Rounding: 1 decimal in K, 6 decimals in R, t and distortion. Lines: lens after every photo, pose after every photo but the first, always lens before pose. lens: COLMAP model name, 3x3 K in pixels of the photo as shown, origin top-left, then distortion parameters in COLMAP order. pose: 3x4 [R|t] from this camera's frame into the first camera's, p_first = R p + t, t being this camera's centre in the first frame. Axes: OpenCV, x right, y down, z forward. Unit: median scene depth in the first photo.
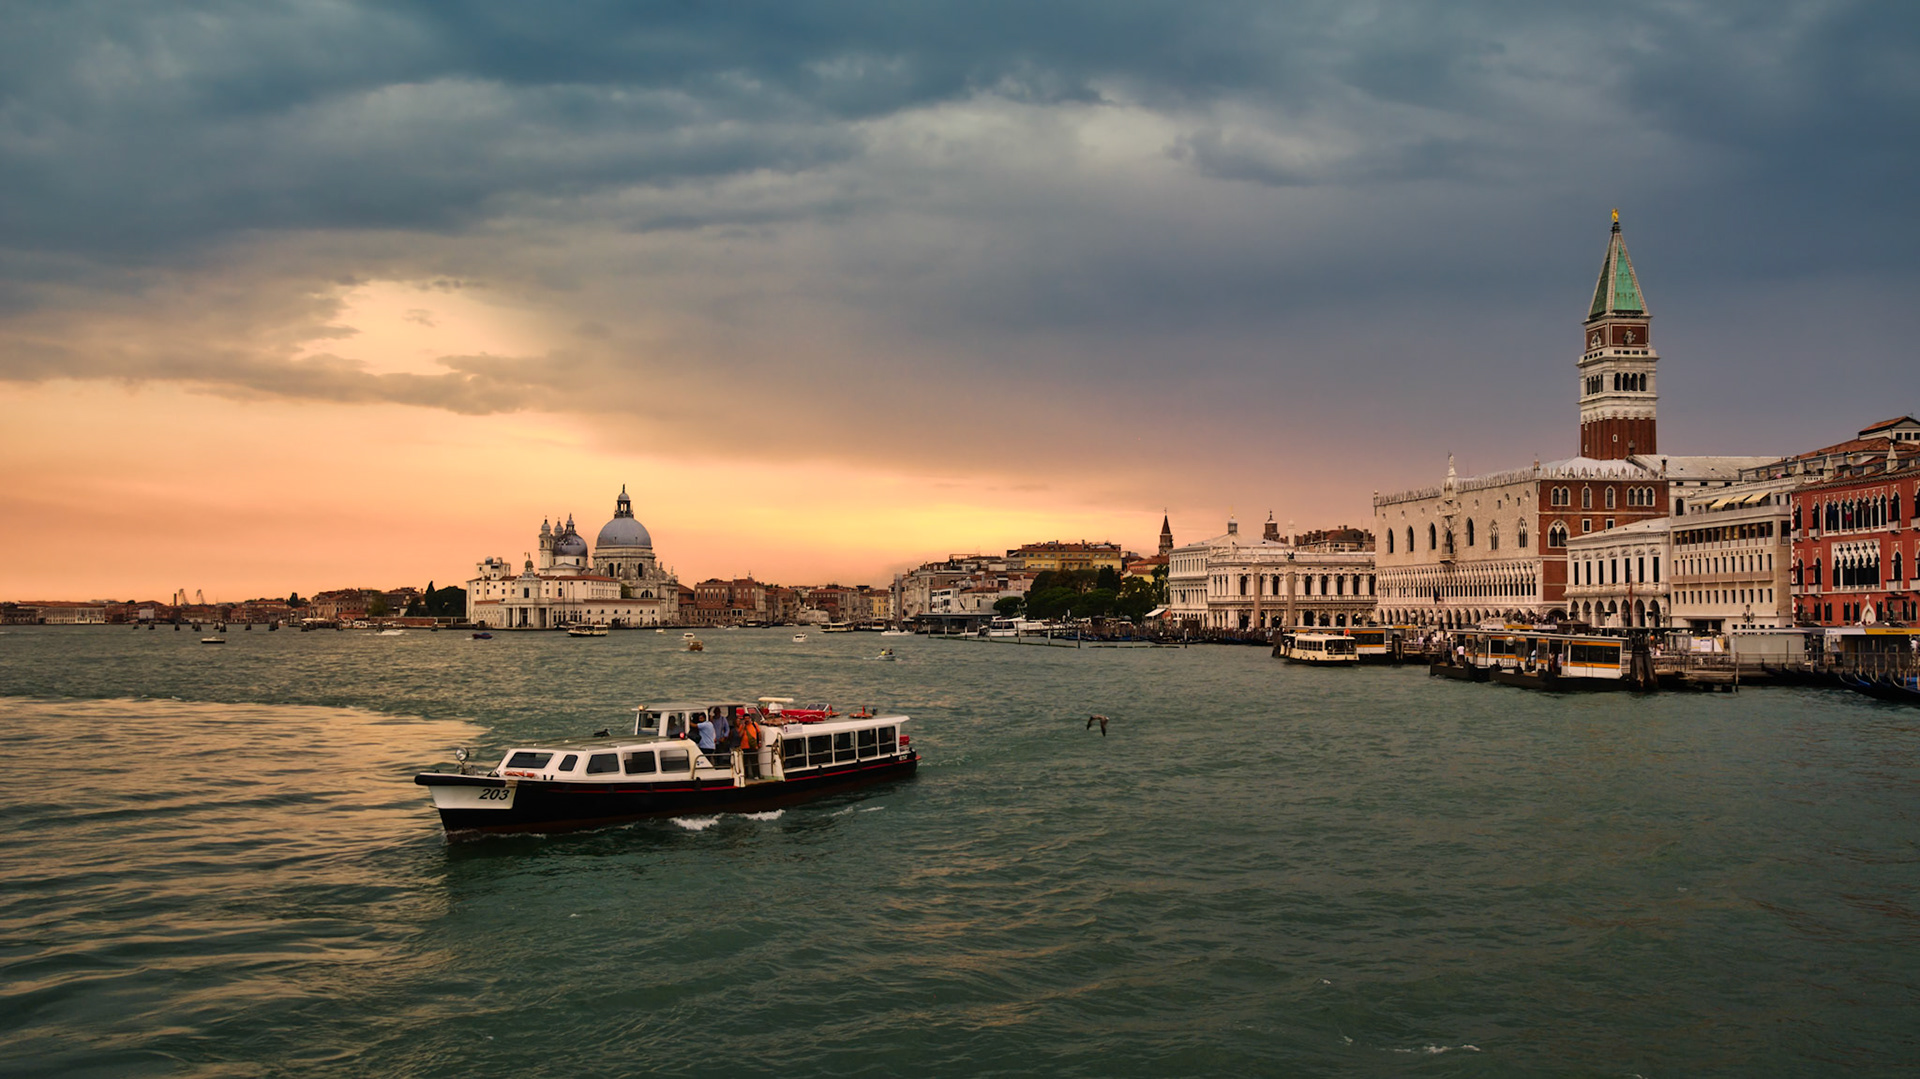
lens RADIAL K [[1750.2, 0, 925.3], [0, 1750.2, 532.1], [0, 0, 1]] dist [-0.001425, -0.000243]
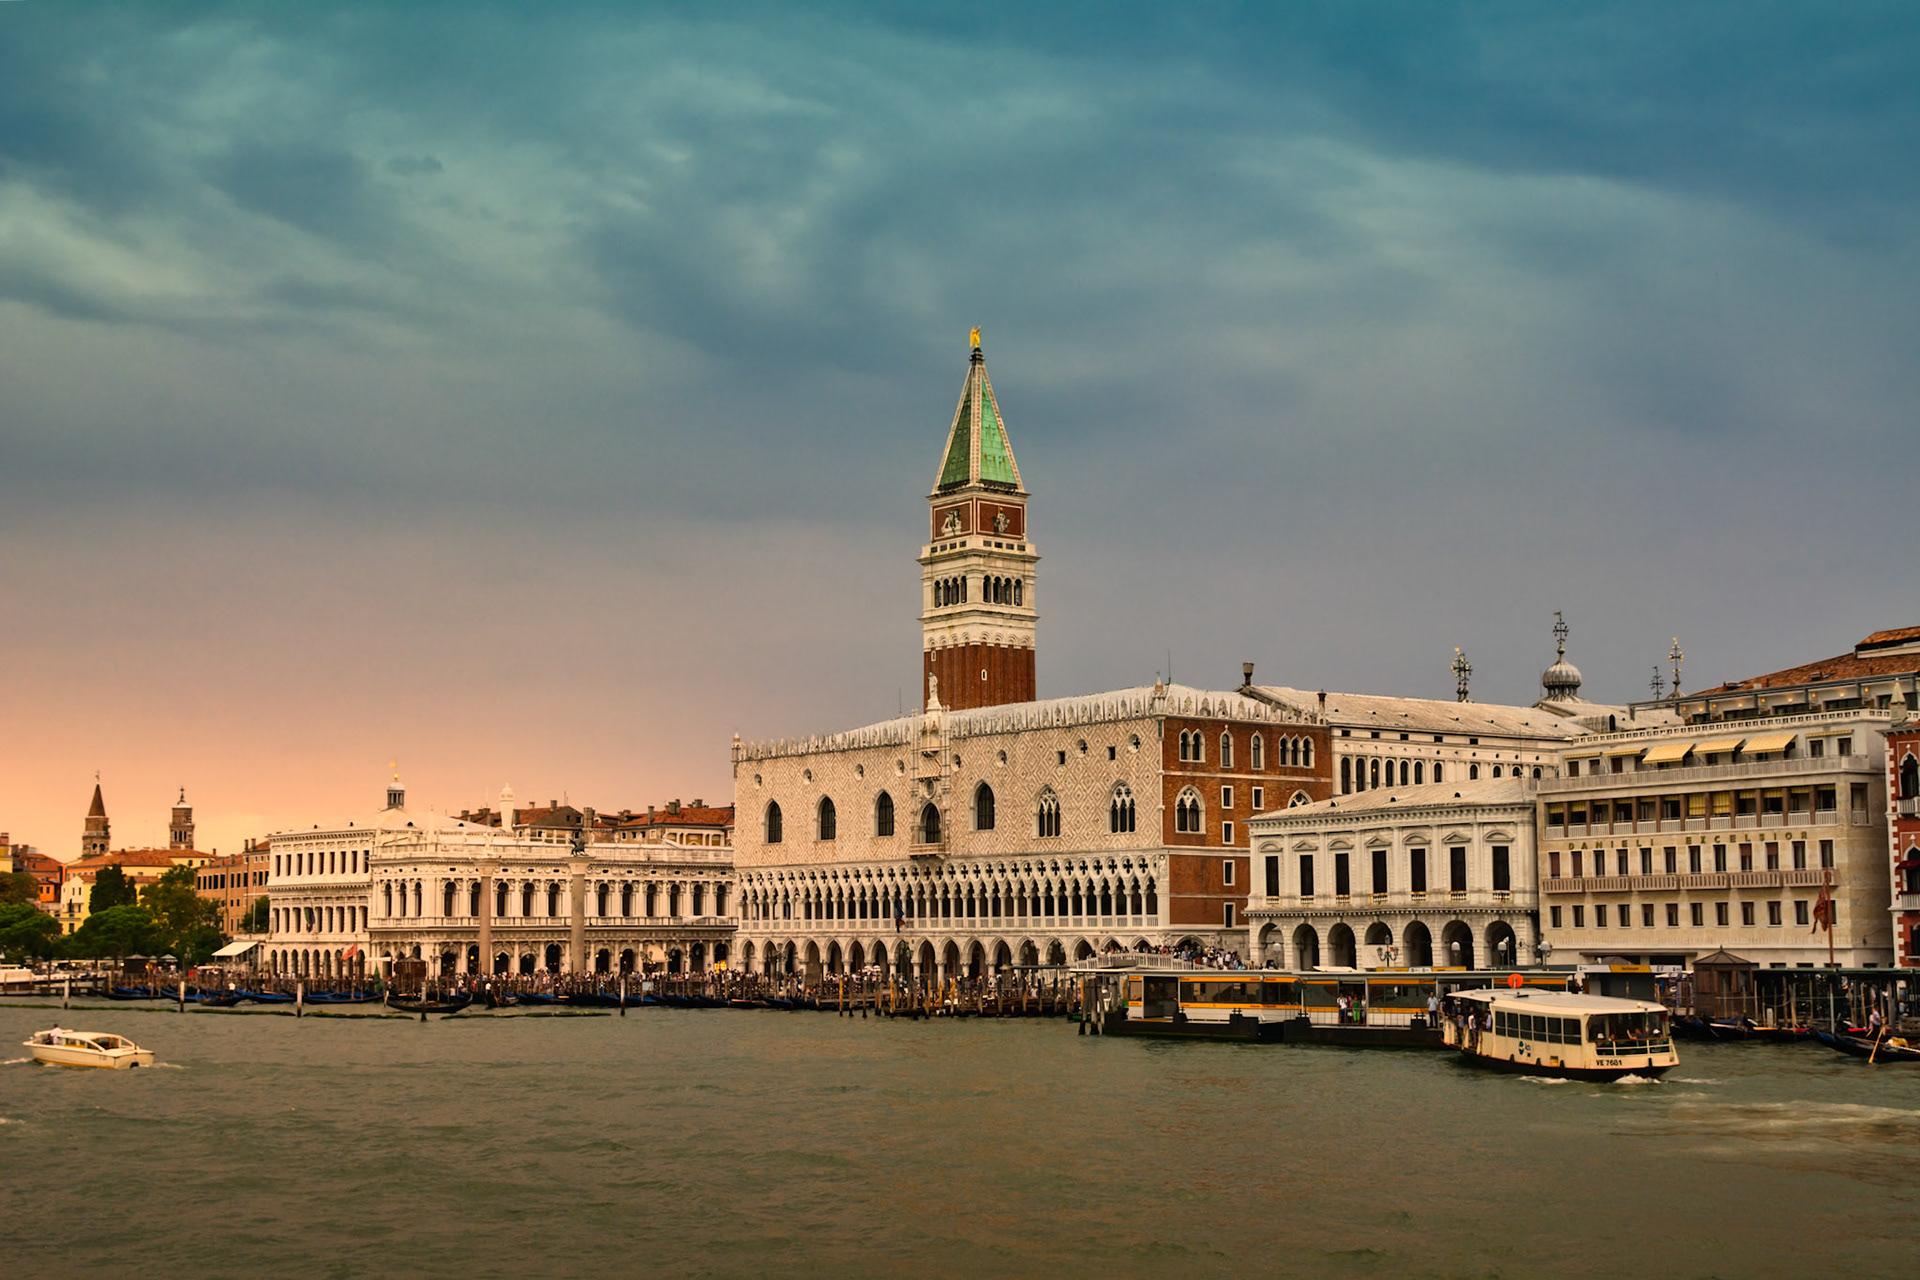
lens RADIAL K [[2525.1, 0, 960.0], [0, 2525.1, 640.0], [0, 0, 1]] dist [0.006735, 0.072285]
pose [[0.856554, 0.059613, 0.512603, -0.107507], [-0.020442, 0.996446, -0.081721, 0.011509], [-0.515653, 0.059520, 0.854728, 0.238043]]
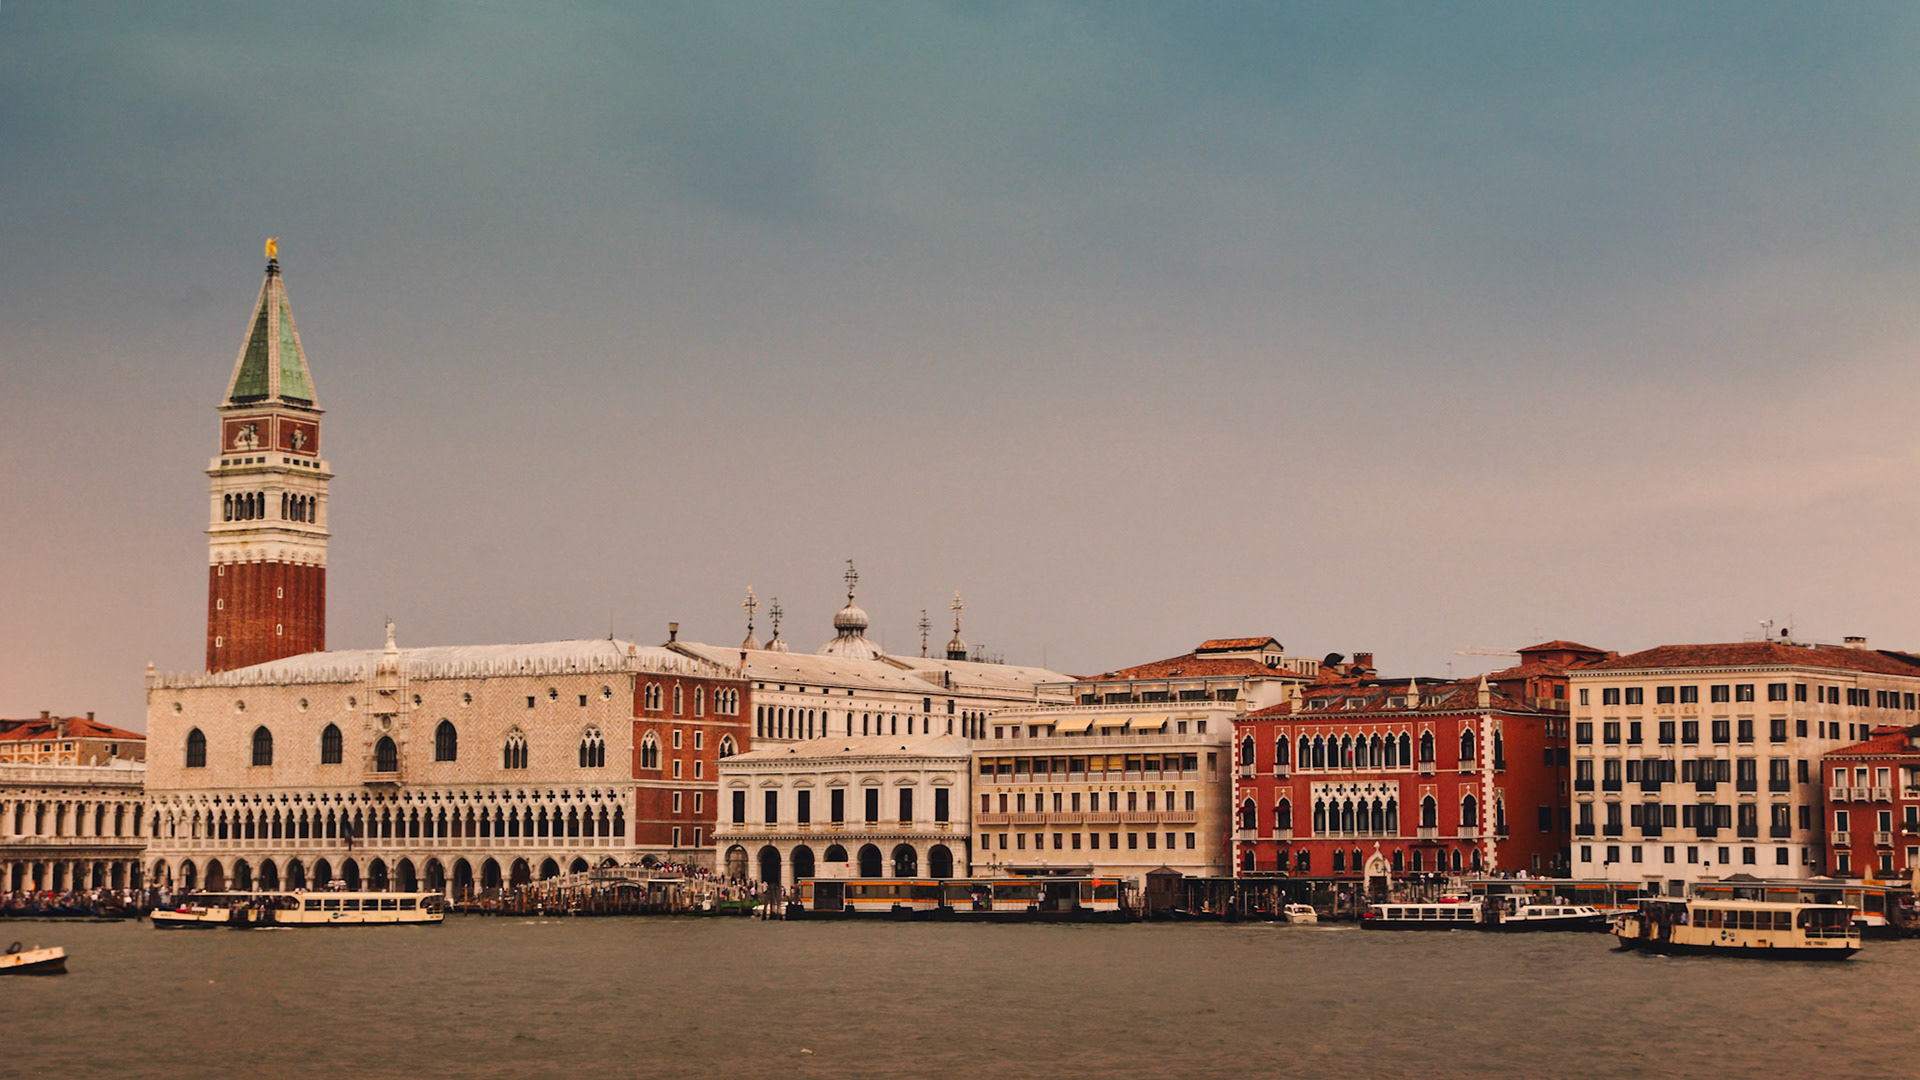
lens RADIAL K [[3241.8, 0, 959.5], [0, 3241.8, 421.3], [0, 0, 1]] dist [0.121925, 0.118498]
pose [[0.620582, 0.108095, 0.776655, -0.456492], [-0.037933, 0.993432, -0.107956, 0.004759], [-0.783223, 0.037535, 0.620606, 0.058985]]
